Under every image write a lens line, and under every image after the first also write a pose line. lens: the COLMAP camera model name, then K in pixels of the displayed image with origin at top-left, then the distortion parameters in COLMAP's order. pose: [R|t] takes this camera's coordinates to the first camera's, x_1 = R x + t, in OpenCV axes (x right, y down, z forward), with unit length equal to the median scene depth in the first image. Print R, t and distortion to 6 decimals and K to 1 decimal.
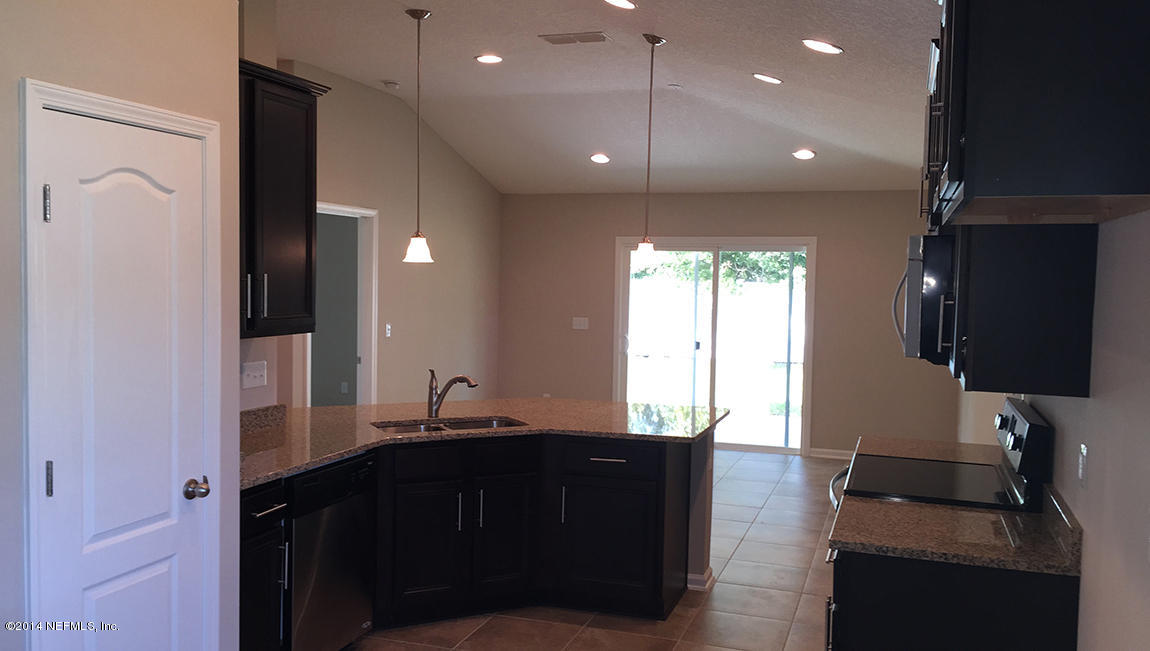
lens RADIAL K [[979.9, 0, 576.2], [0, 979.9, 332.1], [0, 0, 1]] dist [0.056940, -0.007717]
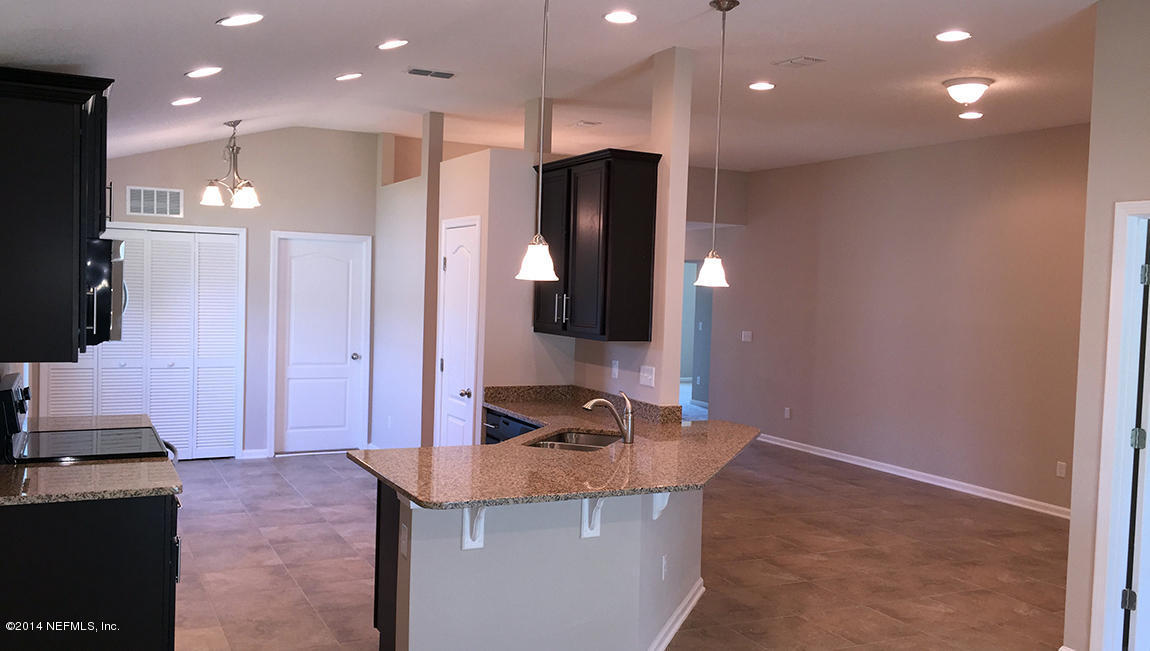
lens RADIAL K [[979.9, 0, 576.2], [0, 979.9, 332.1], [0, 0, 1]] dist [0.056940, -0.007717]
pose [[-0.715703, -0.016581, -0.698208, 0.548444], [-0.095746, 0.992609, 0.074572, -0.086678], [0.691810, 0.120222, -0.712001, 1.577788]]
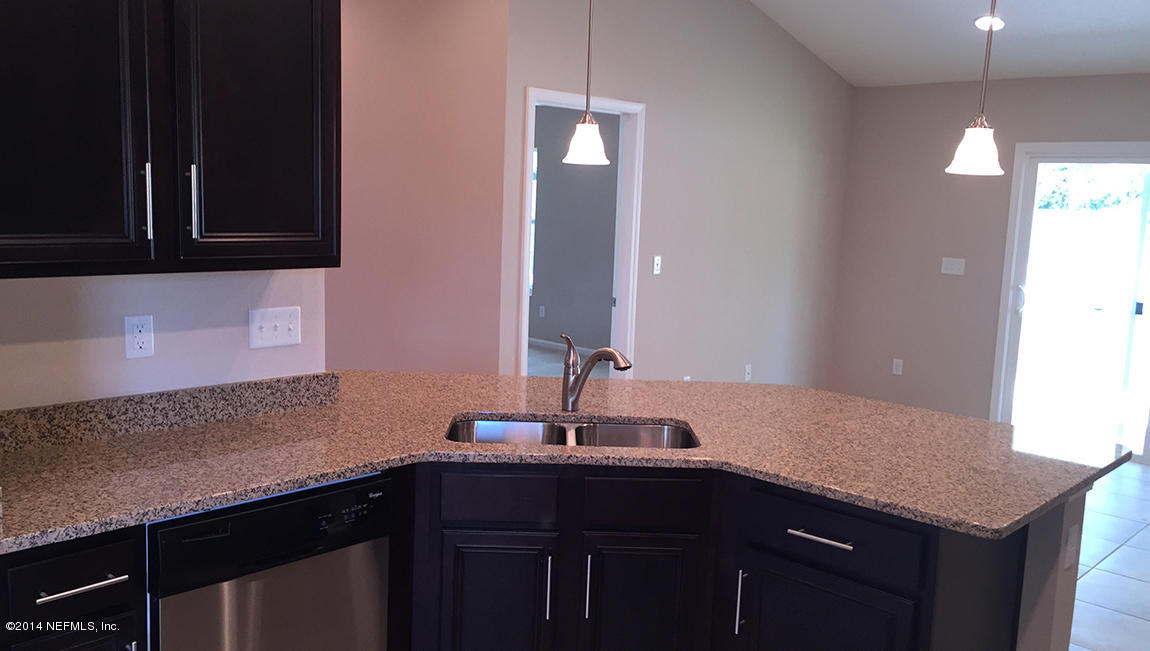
lens RADIAL K [[979.9, 0, 576.2], [0, 979.9, 332.1], [0, 0, 1]] dist [0.056940, -0.007717]
pose [[0.907063, 0.075179, -0.414227, 0.108138], [-0.045468, 0.995665, 0.081139, -0.013447], [0.418532, -0.054764, 0.906550, 0.418982]]
